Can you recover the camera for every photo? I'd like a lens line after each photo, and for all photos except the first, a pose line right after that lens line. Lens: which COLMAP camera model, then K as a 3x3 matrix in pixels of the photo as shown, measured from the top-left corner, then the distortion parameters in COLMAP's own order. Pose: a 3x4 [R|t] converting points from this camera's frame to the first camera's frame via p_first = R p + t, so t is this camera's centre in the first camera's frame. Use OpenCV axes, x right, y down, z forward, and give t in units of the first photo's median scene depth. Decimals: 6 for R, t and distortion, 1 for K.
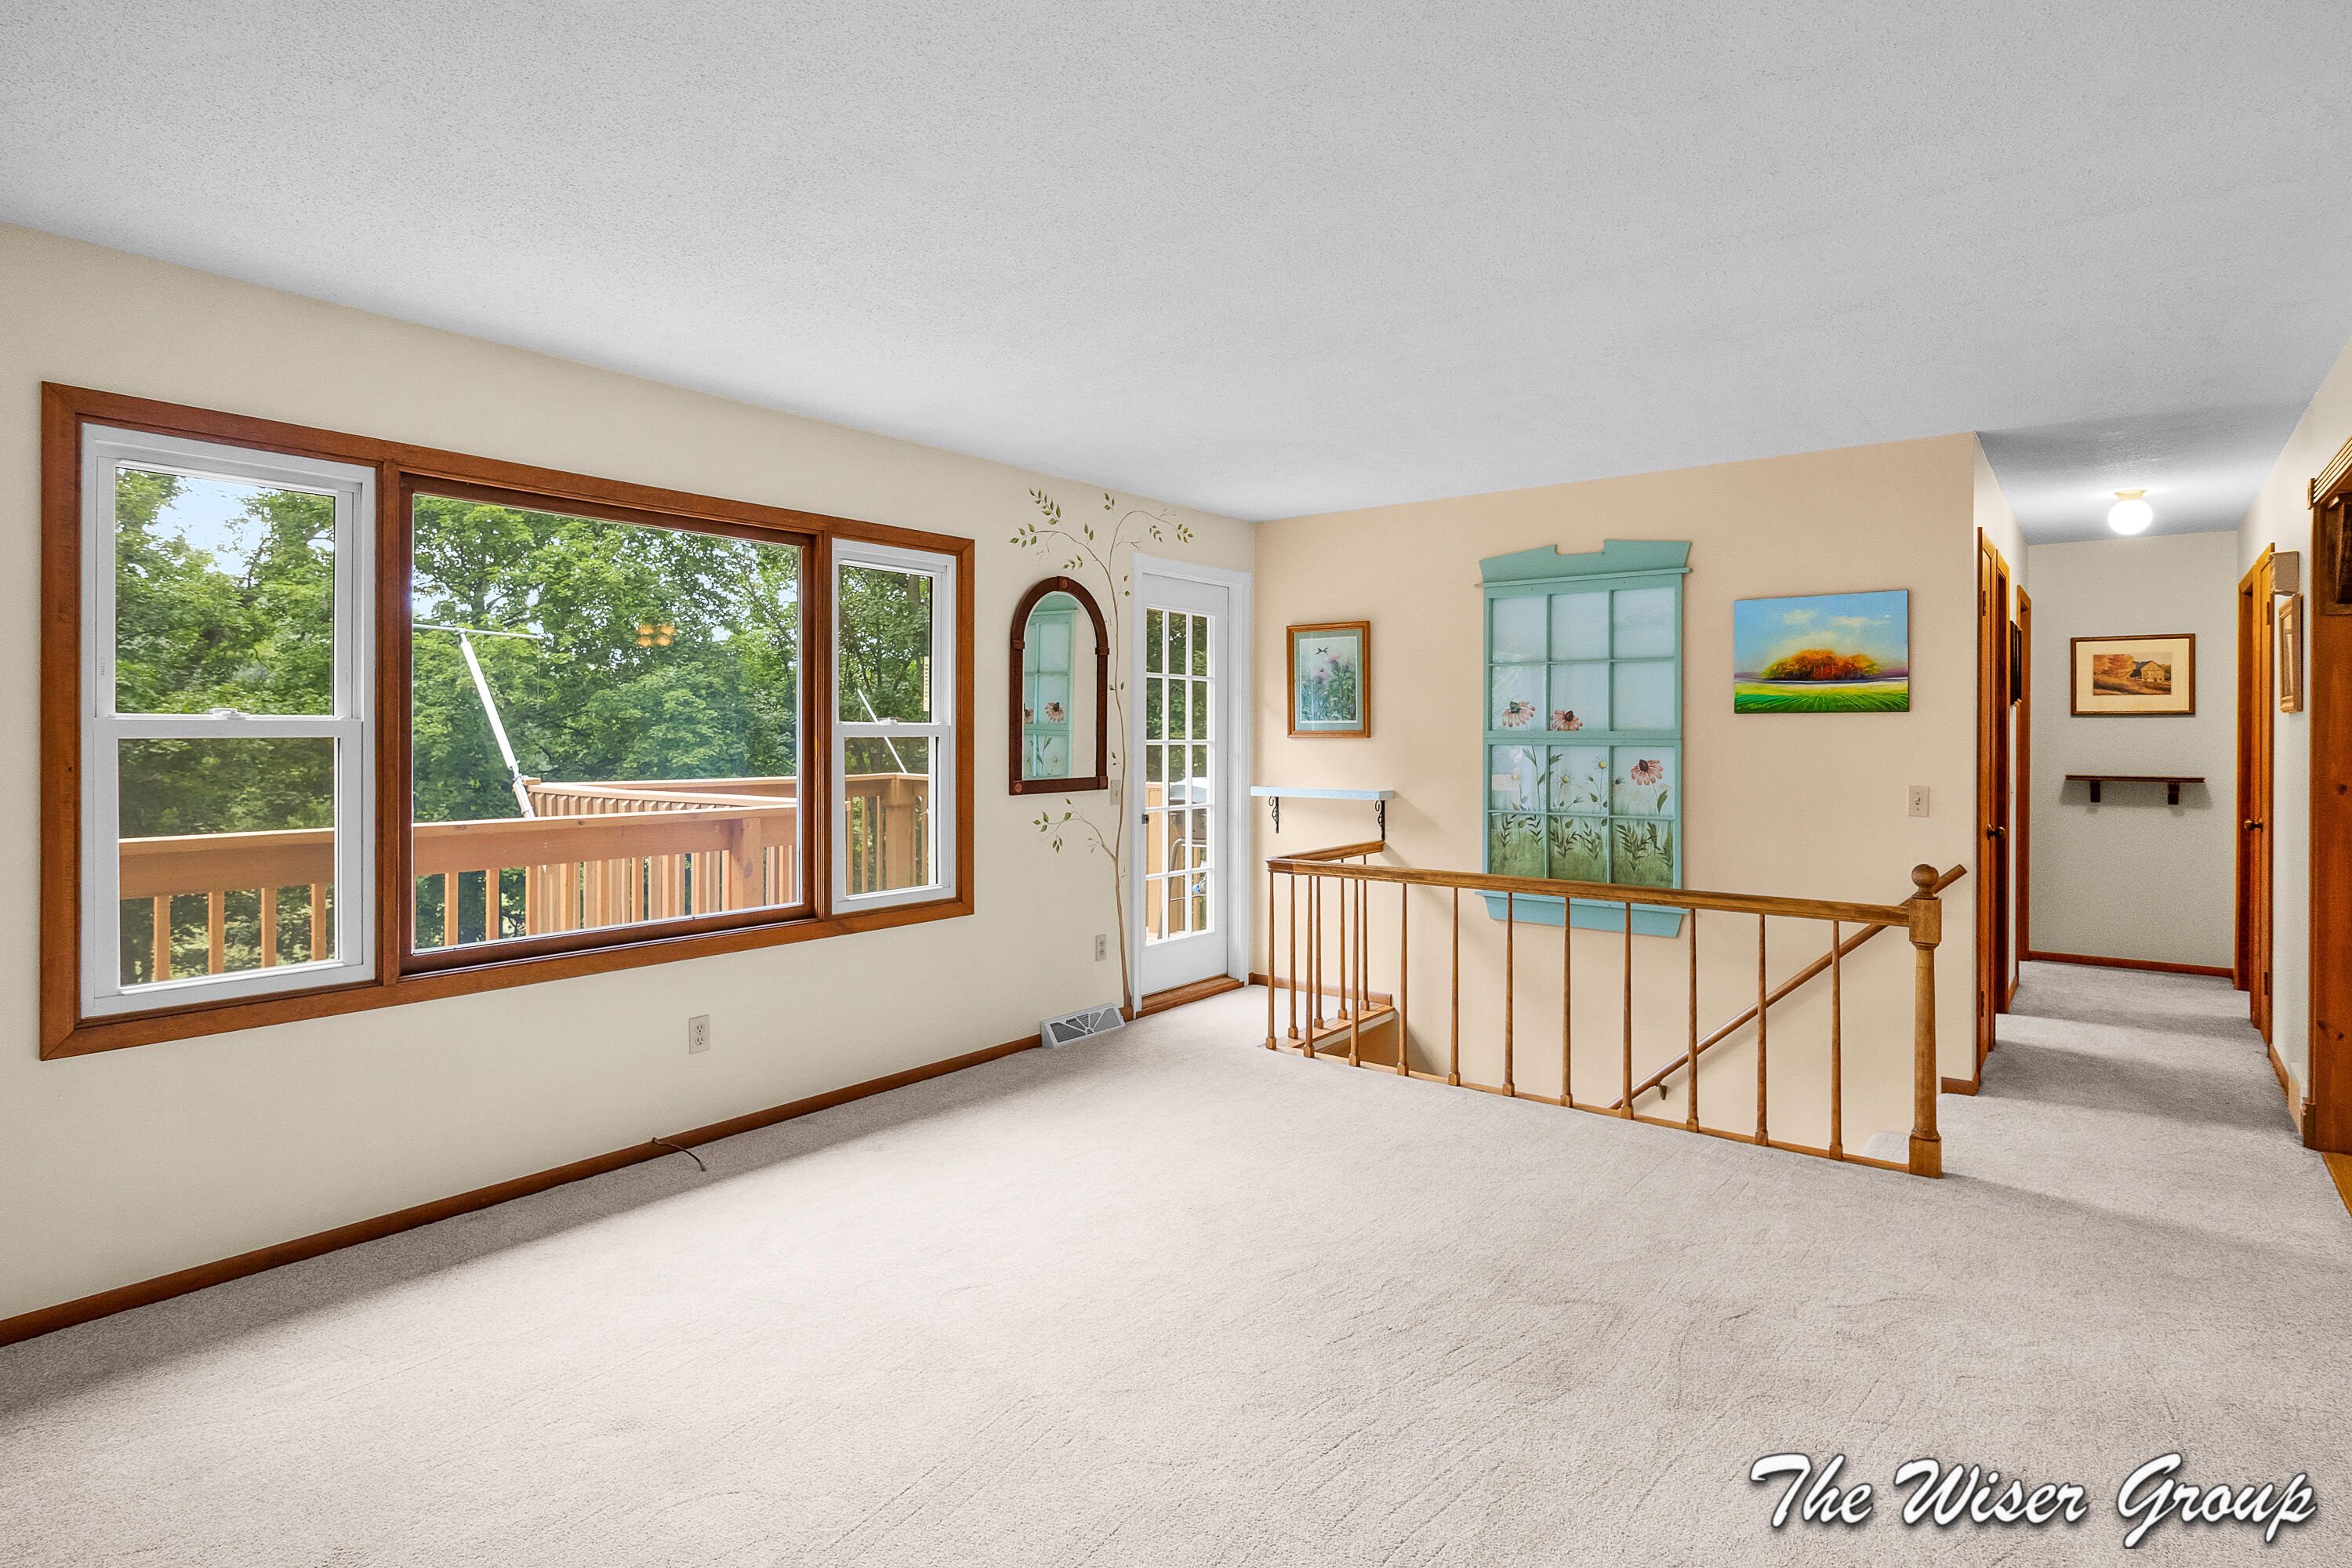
lens RADIAL K [[1188.4, 0, 1198.2], [0, 1188.4, 735.0], [0, 0, 1]] dist [-0.006869, 0.000290]
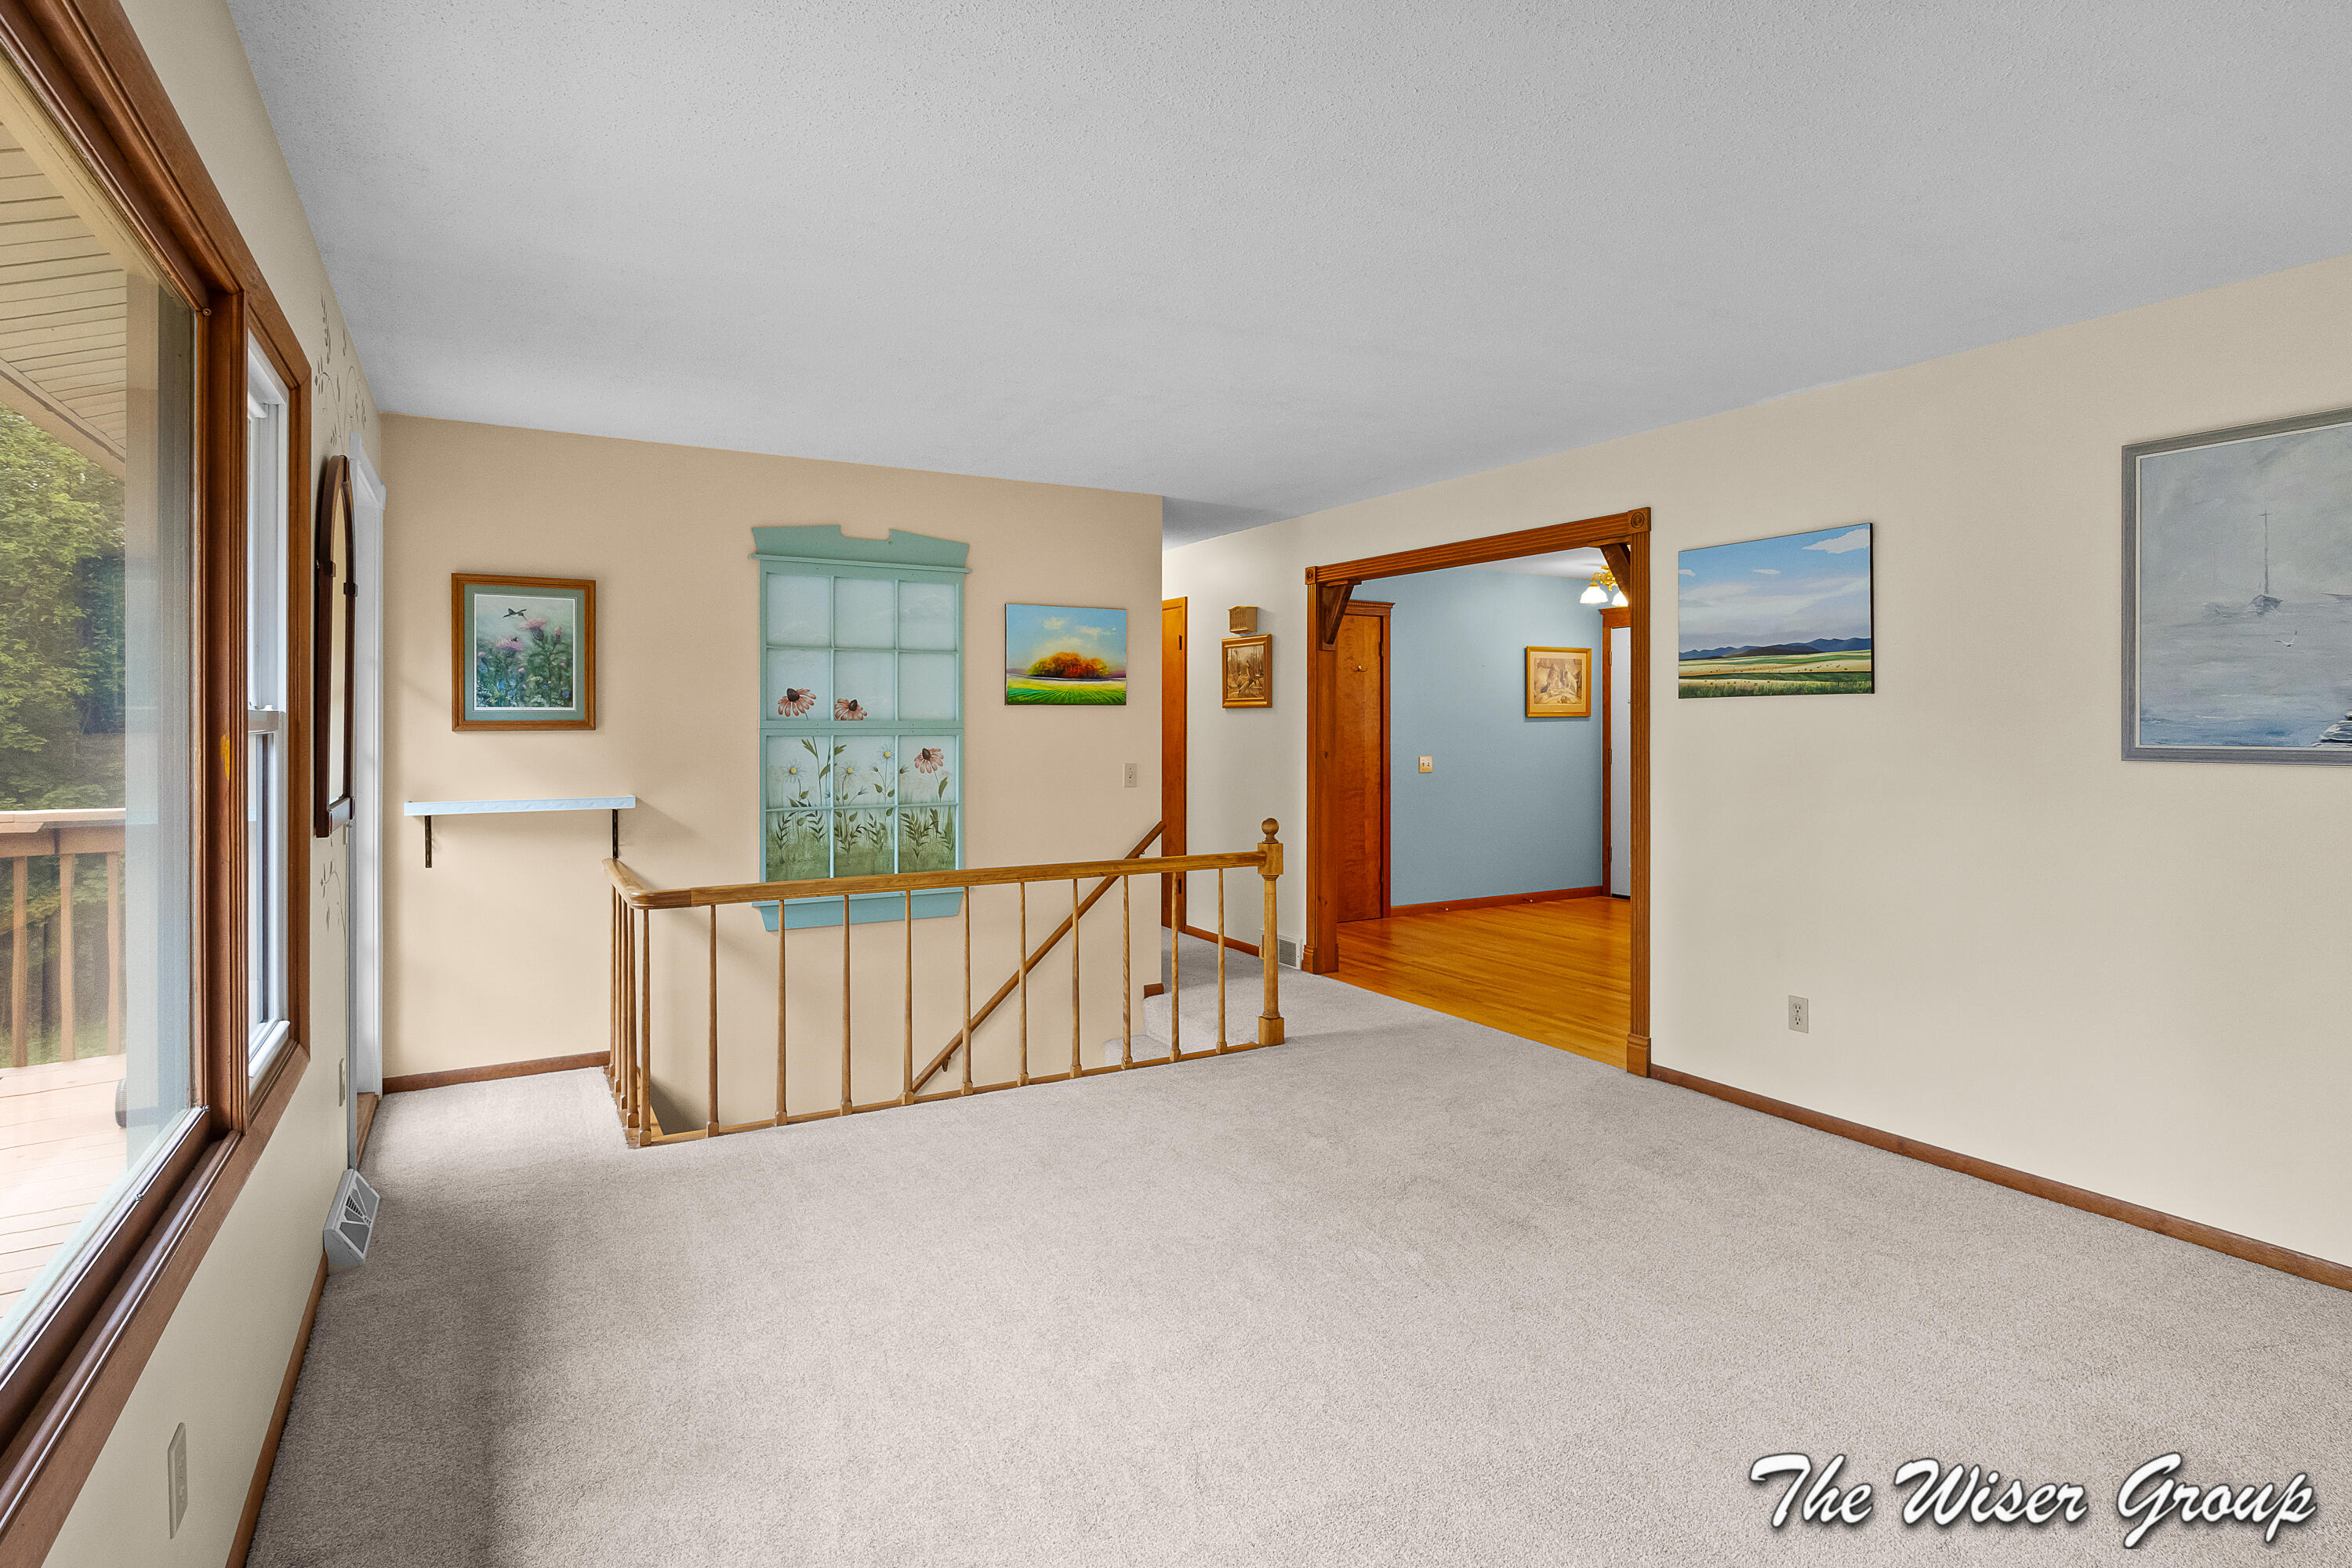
lens RADIAL K [[1188.4, 0, 1166.0], [0, 1188.4, 718.0], [0, 0, 1]] dist [-0.006869, 0.000290]
pose [[0.393557, 0.001065, 0.919300, -0.477651], [0.003562, 0.999990, -0.002684, -0.002317], [-0.919293, 0.004331, 0.393549, 0.390035]]
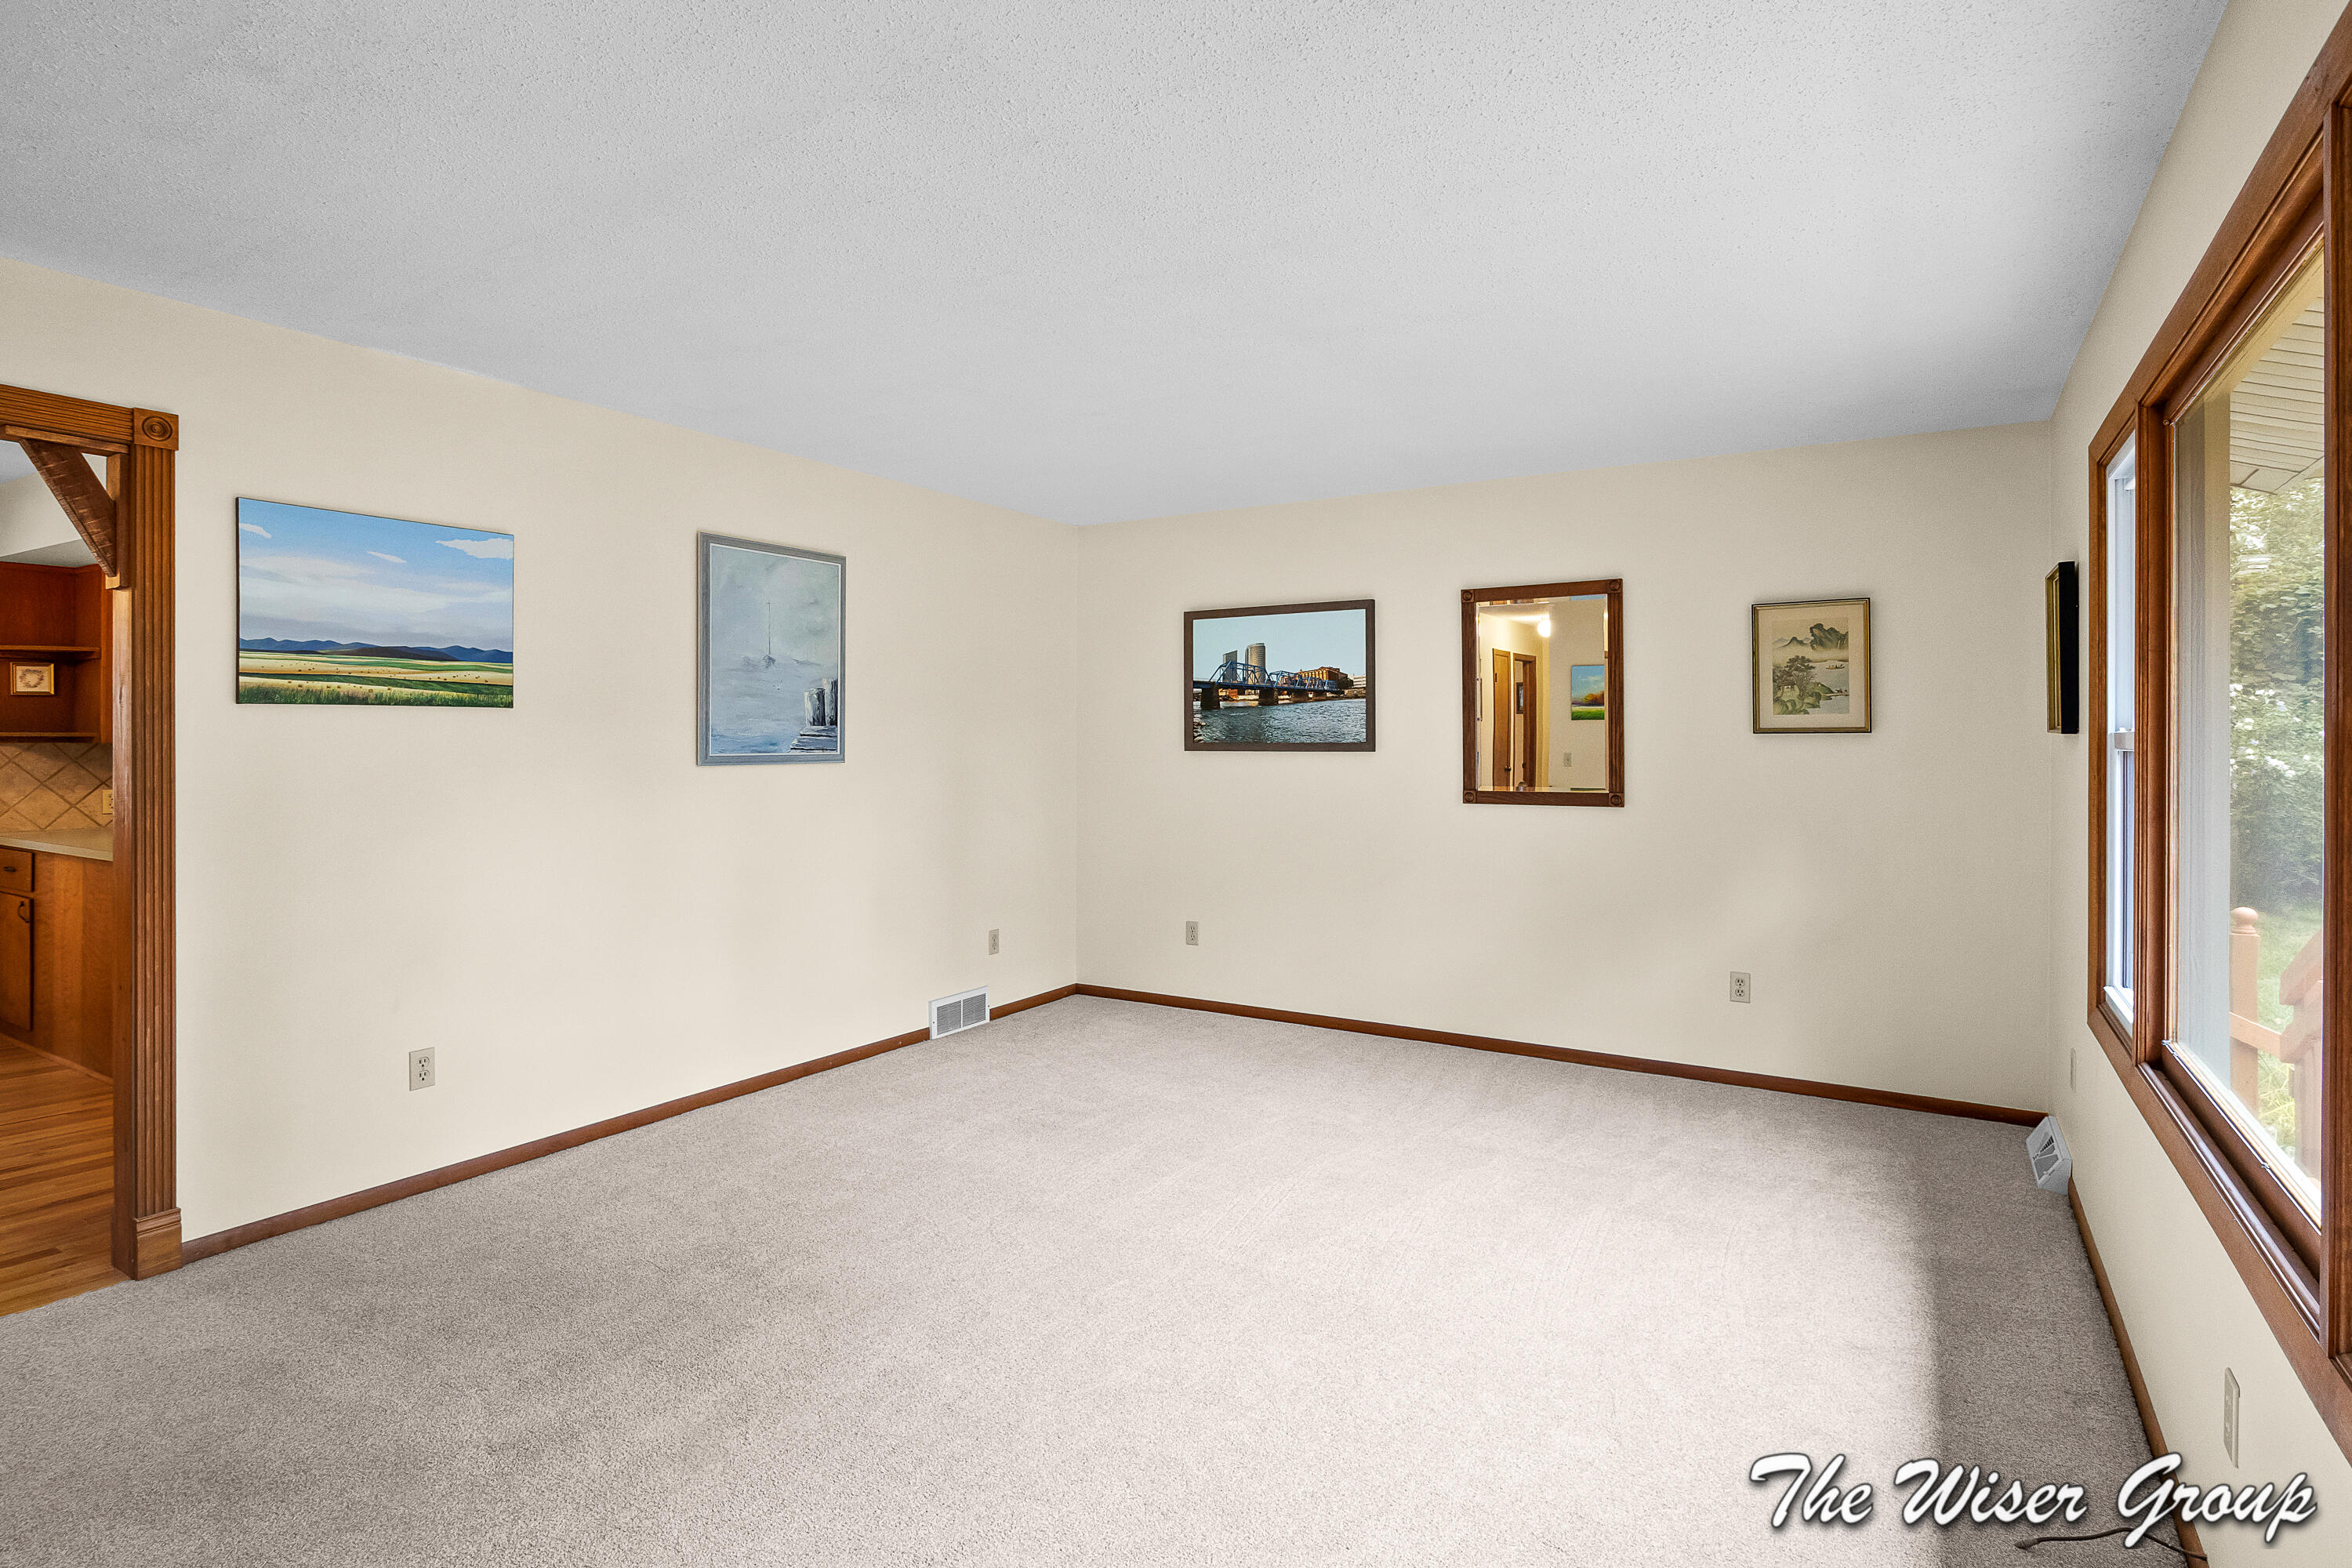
lens RADIAL K [[1188.4, 0, 1168.7], [0, 1188.4, 732.0], [0, 0, 1]] dist [-0.006869, 0.000290]
pose [[-0.994075, -0.004715, -0.108598, 0.030148], [-0.004766, 0.999989, 0.000208, -0.005184], [0.108596, 0.000725, -0.994086, 1.018603]]
